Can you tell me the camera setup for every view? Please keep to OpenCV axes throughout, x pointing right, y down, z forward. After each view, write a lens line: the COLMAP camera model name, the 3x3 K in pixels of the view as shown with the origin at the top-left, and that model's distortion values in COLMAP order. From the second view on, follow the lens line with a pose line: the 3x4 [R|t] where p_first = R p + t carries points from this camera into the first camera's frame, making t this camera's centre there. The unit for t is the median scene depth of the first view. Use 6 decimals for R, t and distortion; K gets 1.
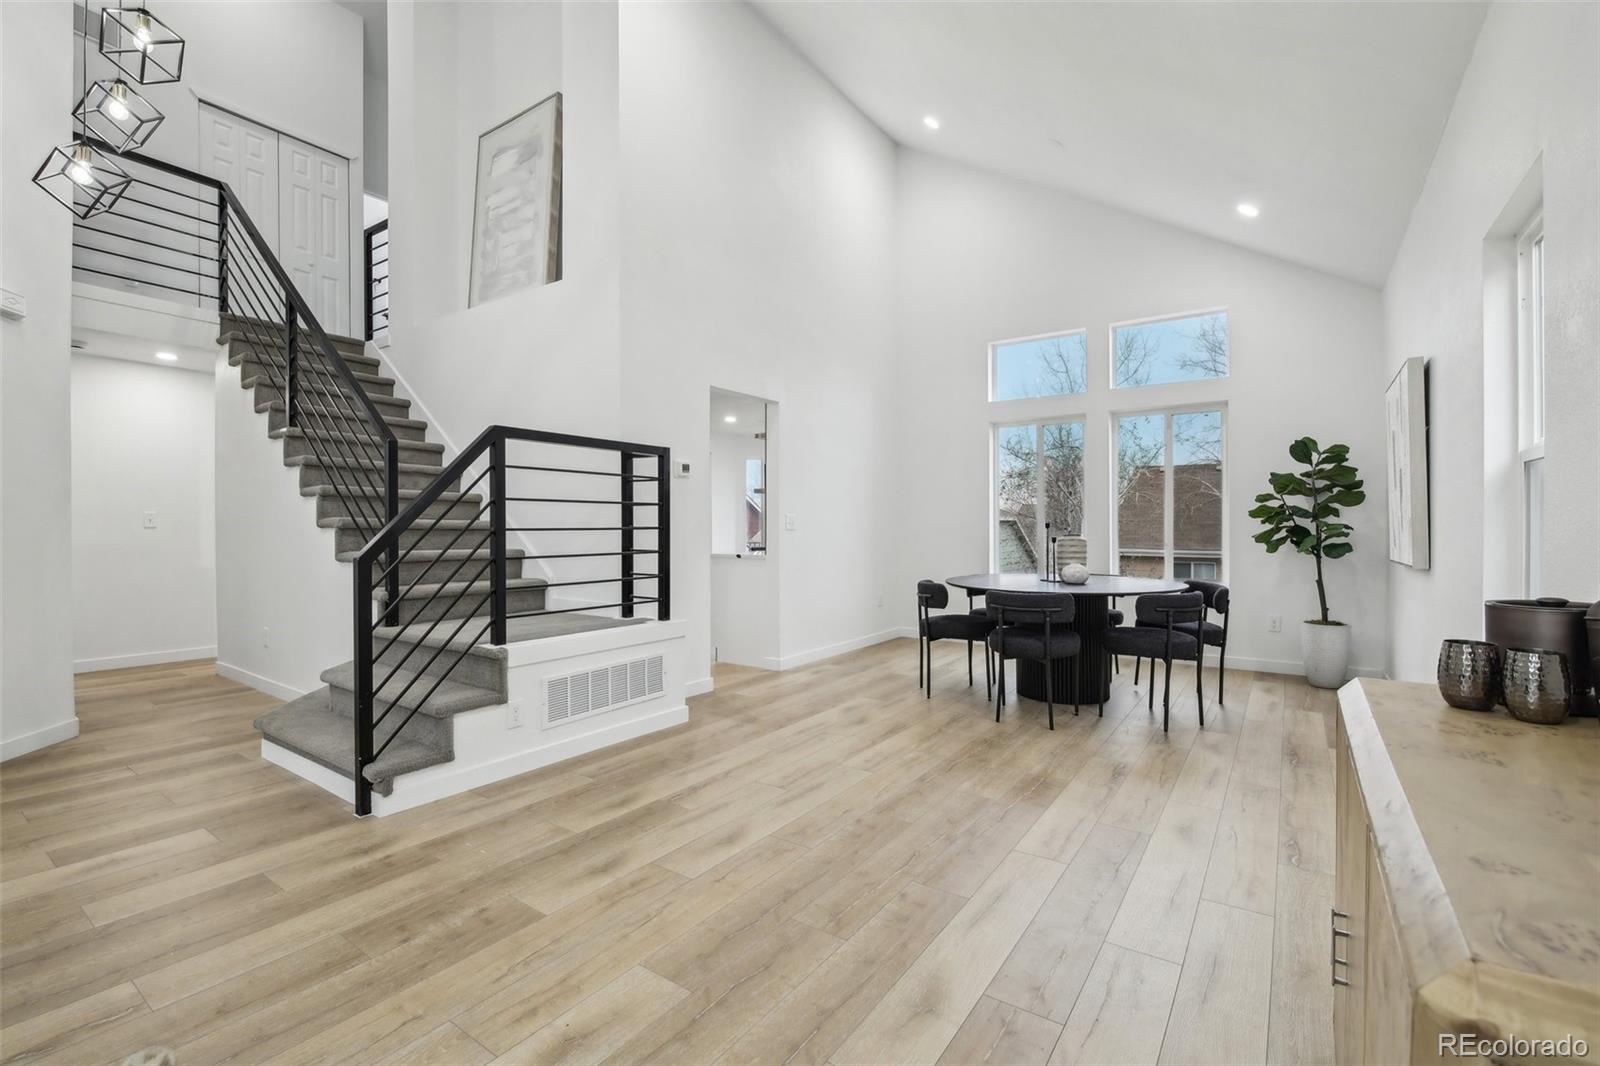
lens RADIAL K [[696.1, 0, 796.0], [0, 696.1, 525.5], [0, 0, 1]] dist [-0.012255, -0.000117]
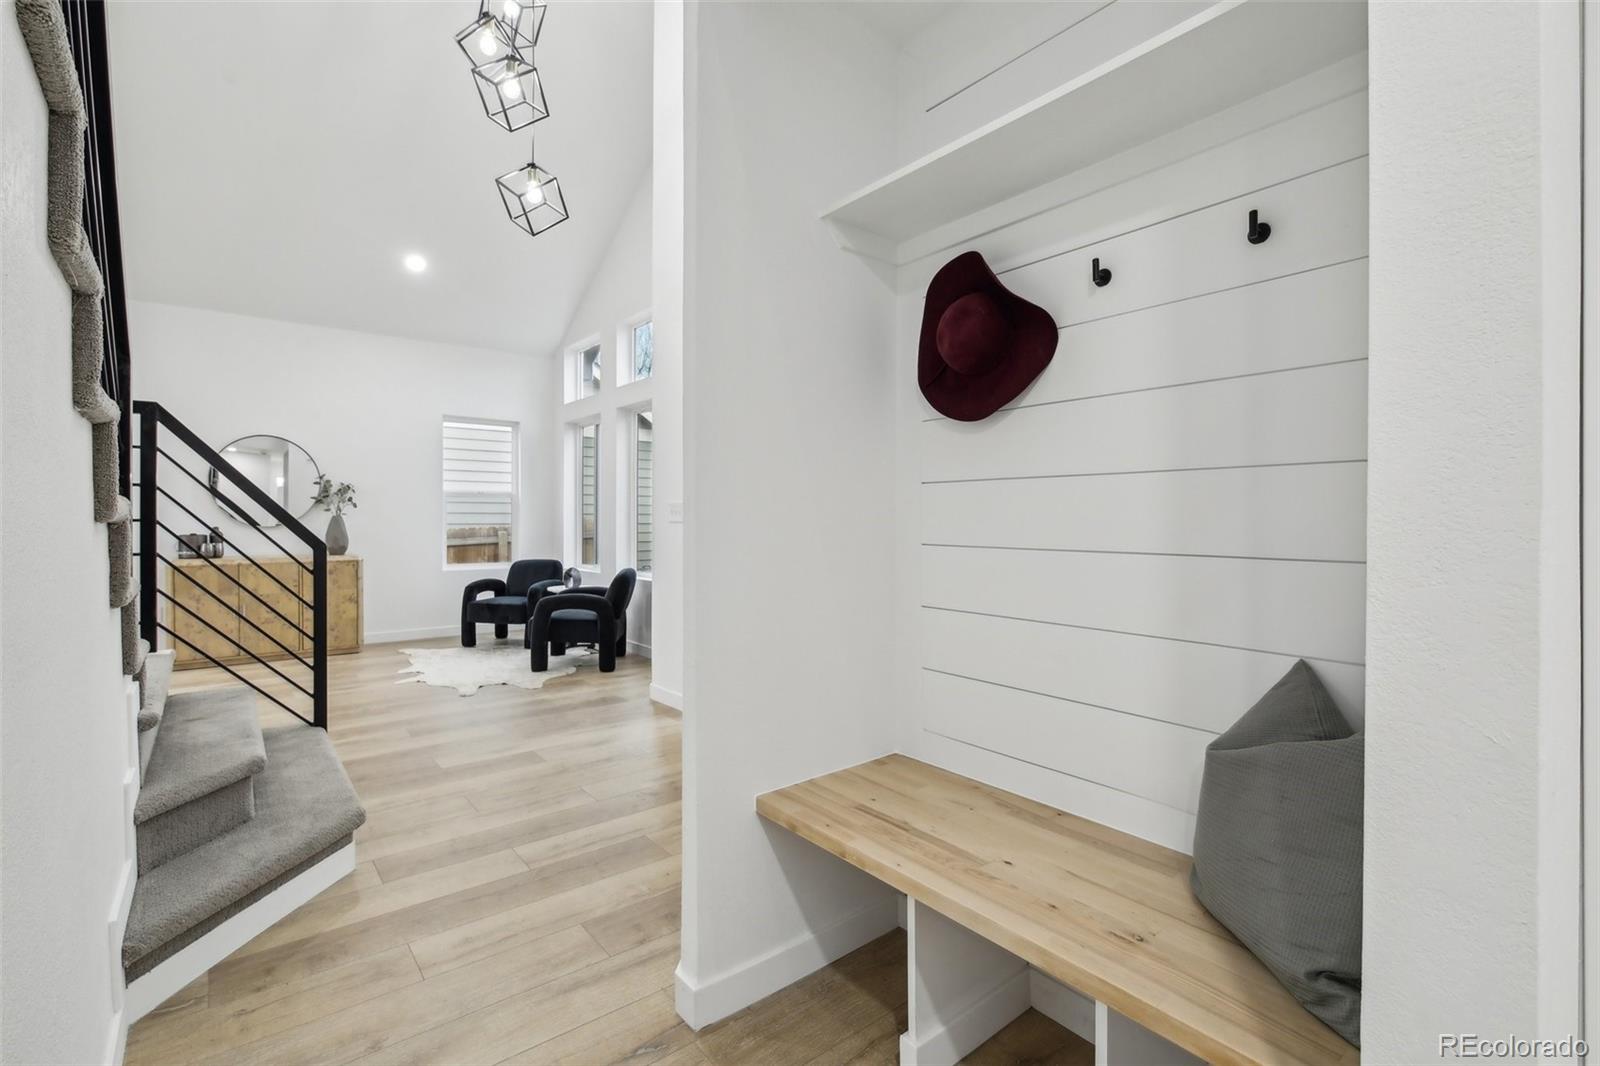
lens RADIAL K [[711.0, 0, 793.5], [0, 711.0, 522.6], [0, 0, 1]] dist [-0.002909, -0.000111]
pose [[-0.962213, -0.001249, 0.272296, -1.668496], [-0.000358, 0.999994, 0.003321, 0.015626], [-0.272299, 0.003098, -0.962208, 1.889108]]
